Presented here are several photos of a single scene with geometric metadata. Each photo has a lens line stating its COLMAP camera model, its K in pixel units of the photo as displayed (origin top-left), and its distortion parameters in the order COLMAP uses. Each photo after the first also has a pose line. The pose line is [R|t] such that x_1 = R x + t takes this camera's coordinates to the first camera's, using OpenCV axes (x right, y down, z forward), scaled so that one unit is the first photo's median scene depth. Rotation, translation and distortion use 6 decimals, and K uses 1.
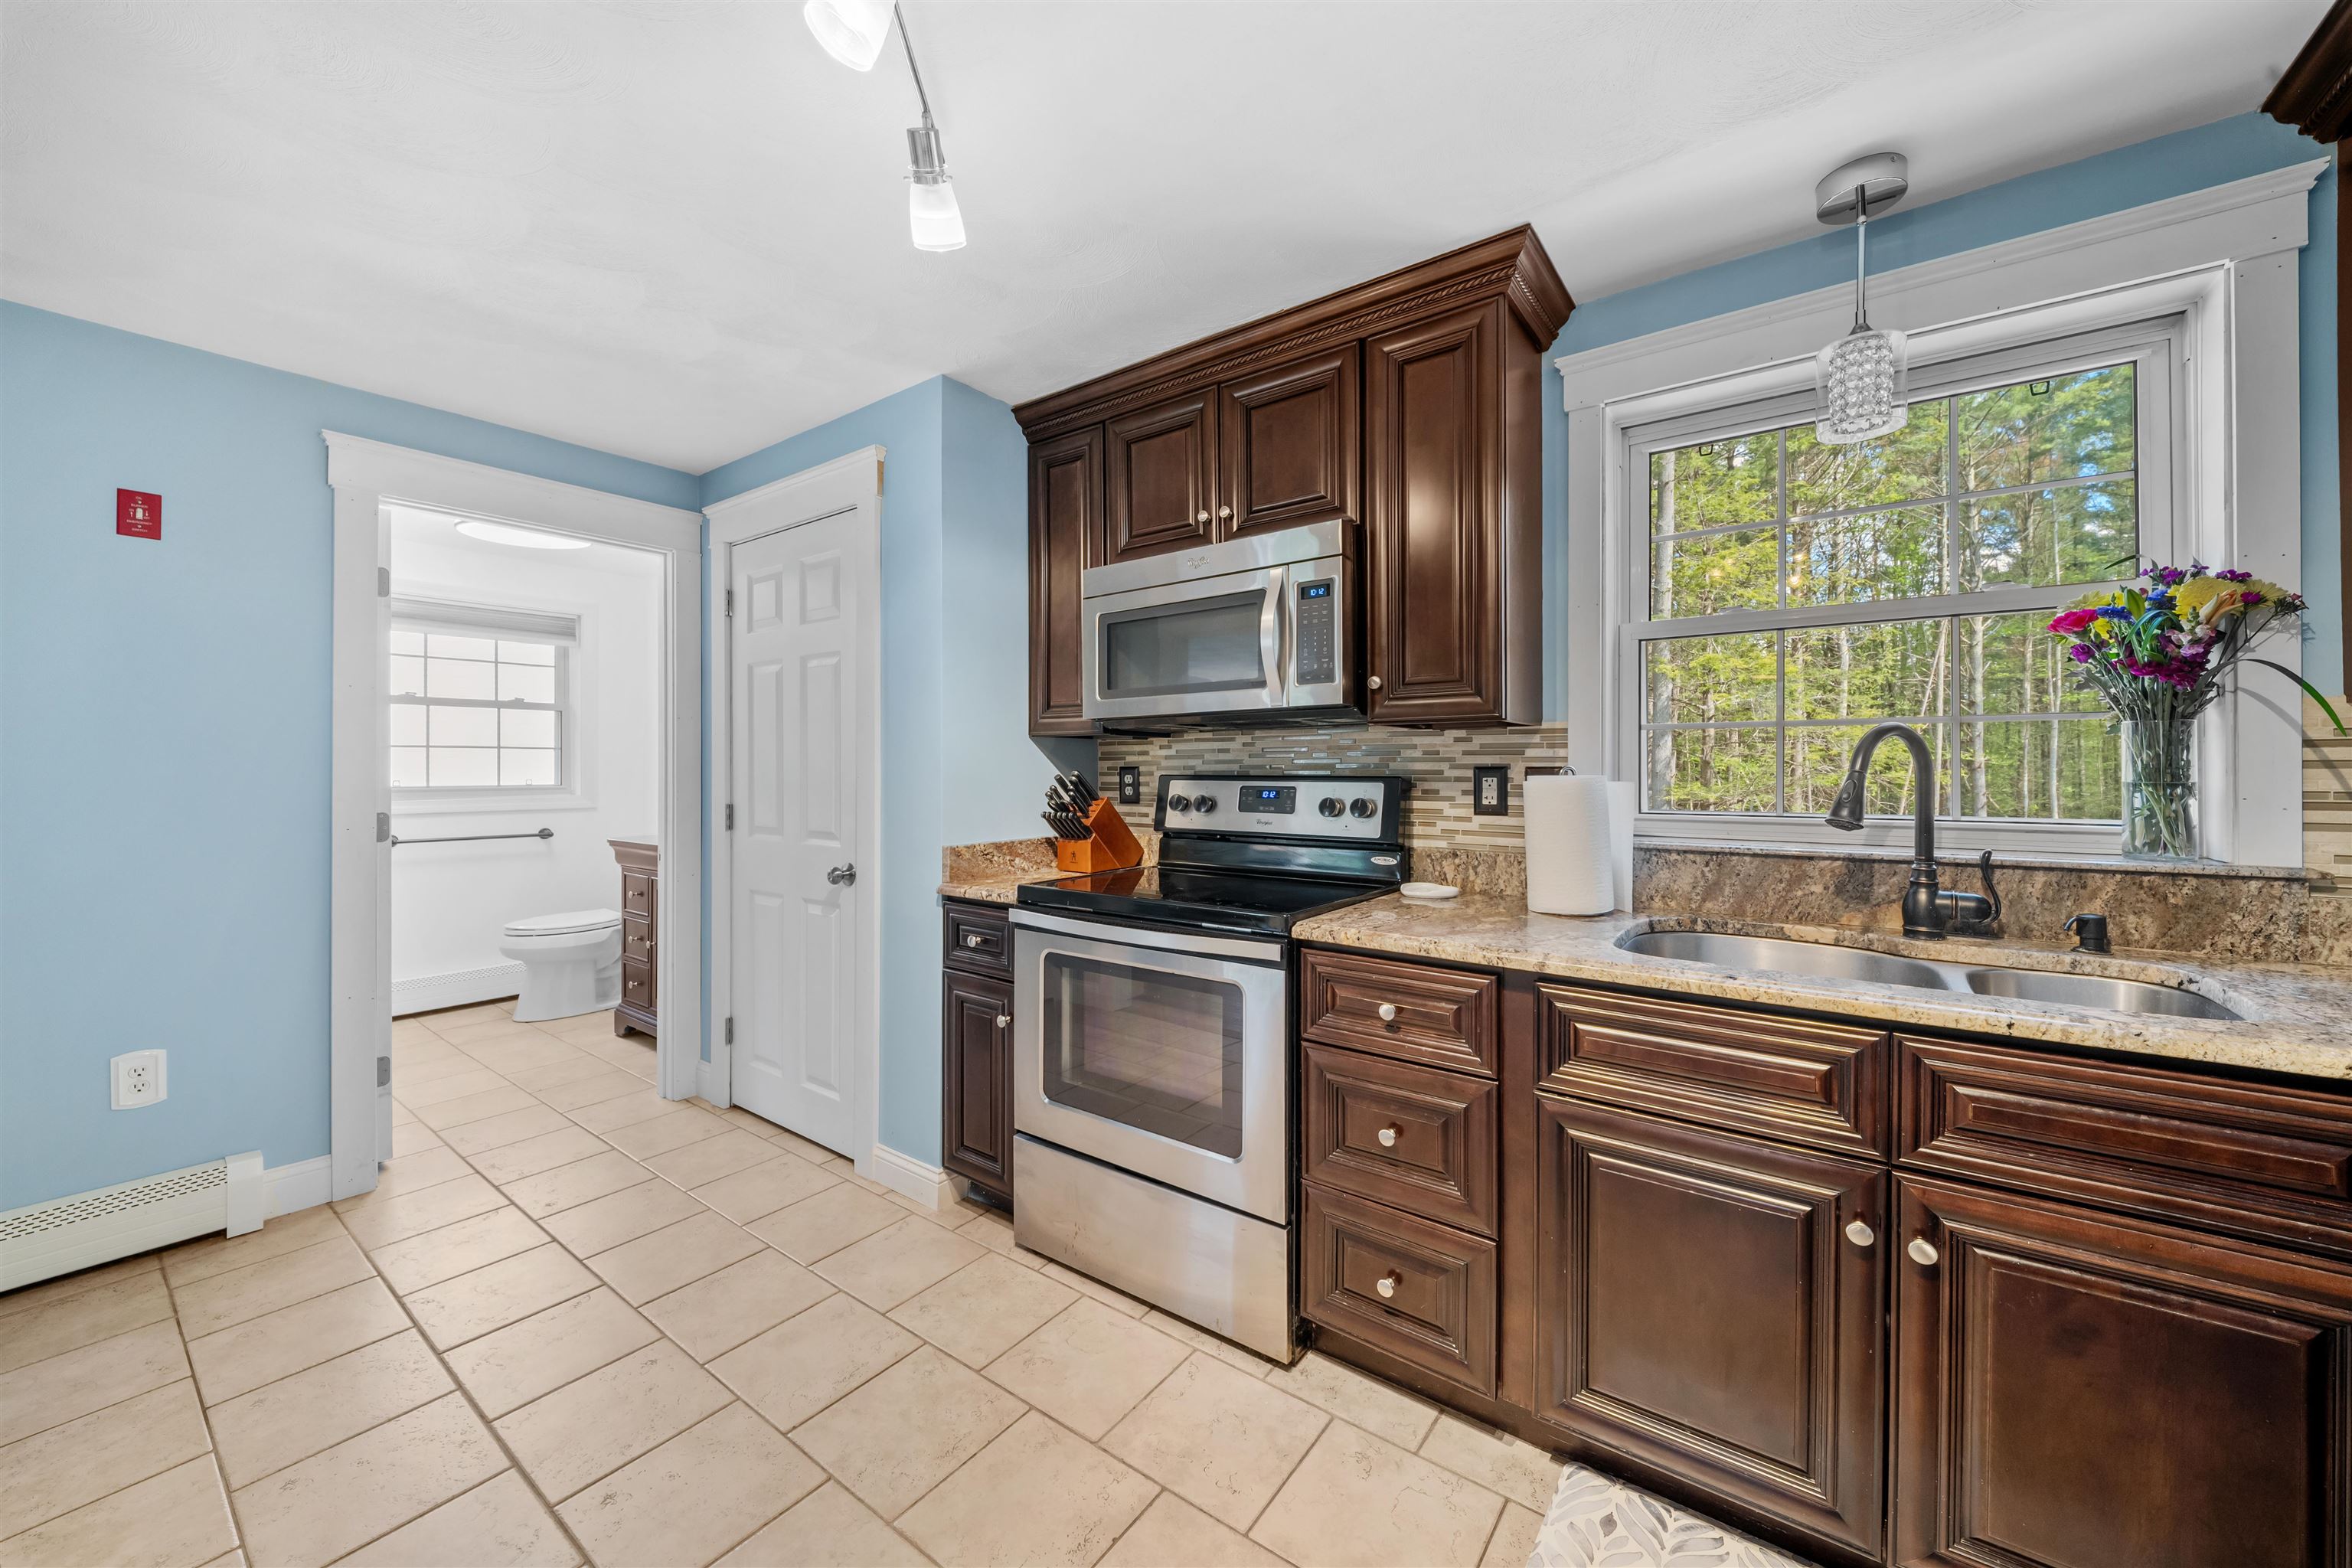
lens RADIAL K [[832.6, 0, 1164.6], [0, 832.6, 768.2], [0, 0, 1]] dist [0.001168, -0.000174]
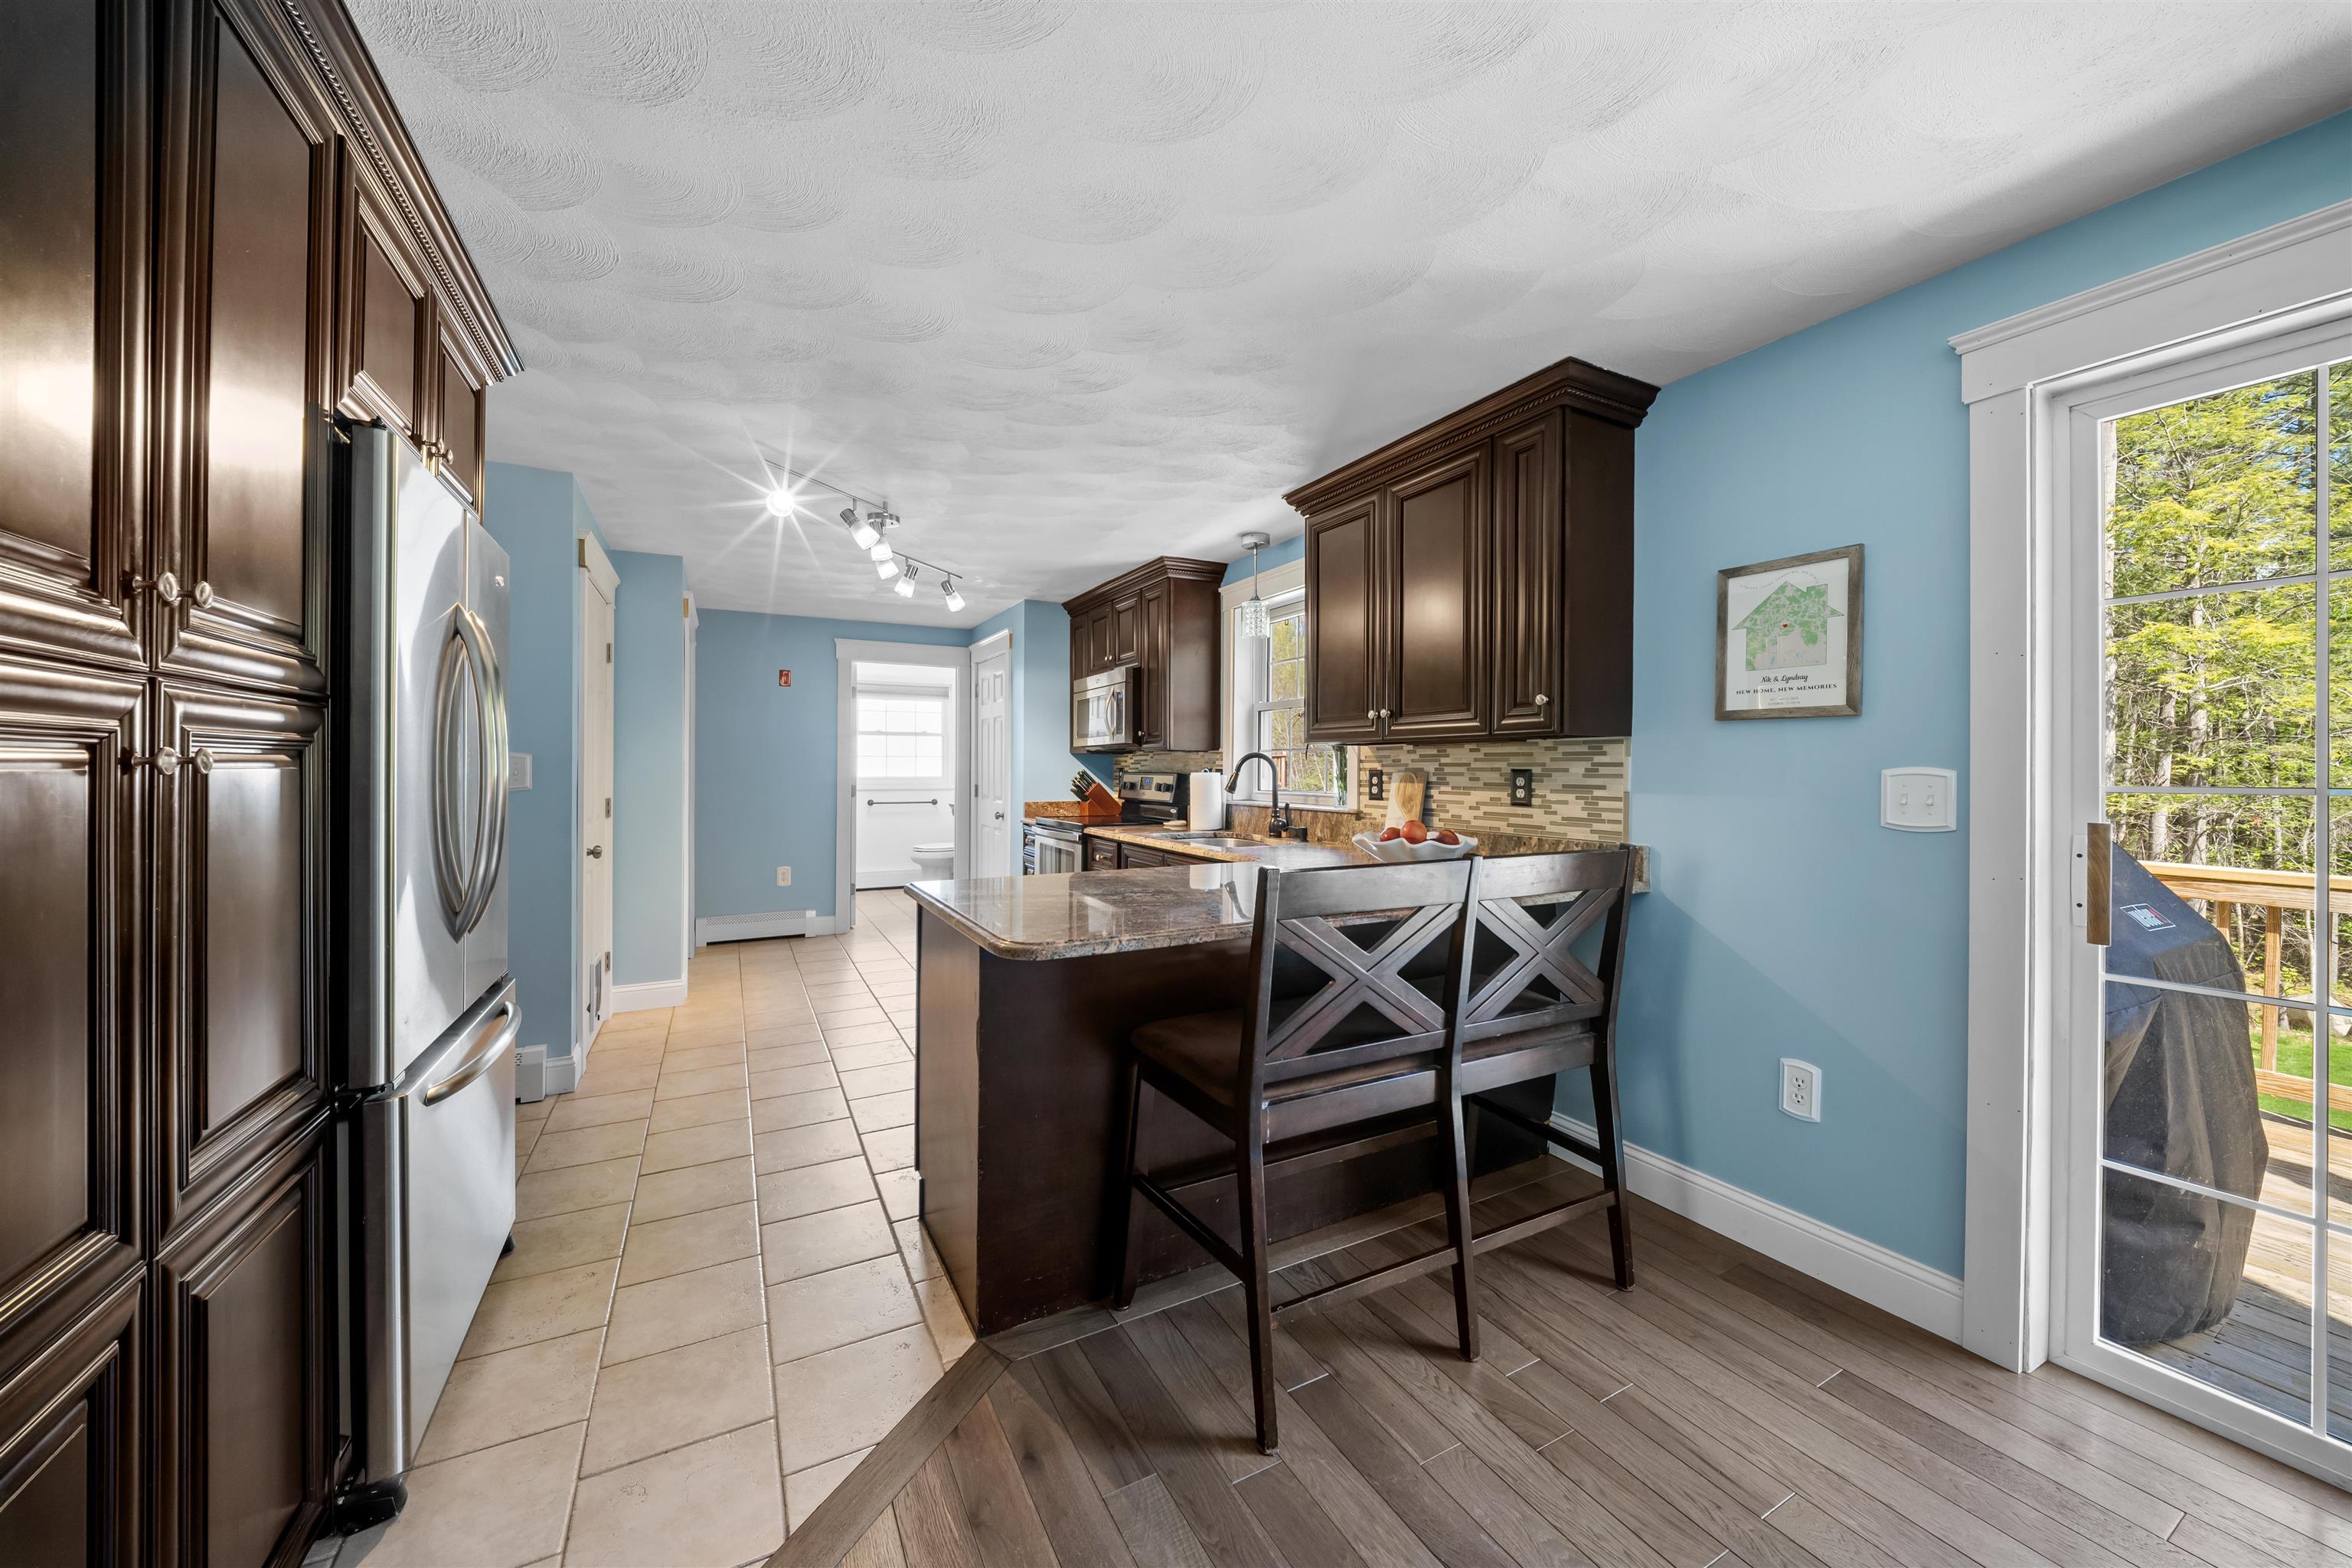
lens RADIAL K [[832.6, 0, 1180.7], [0, 832.6, 775.1], [0, 0, 1]] dist [0.001168, -0.000174]
pose [[0.901768, 0.009387, -0.432118, 1.089919], [-0.006396, 0.999944, 0.008374, -0.003090], [0.432172, -0.004787, 0.901778, -0.873658]]
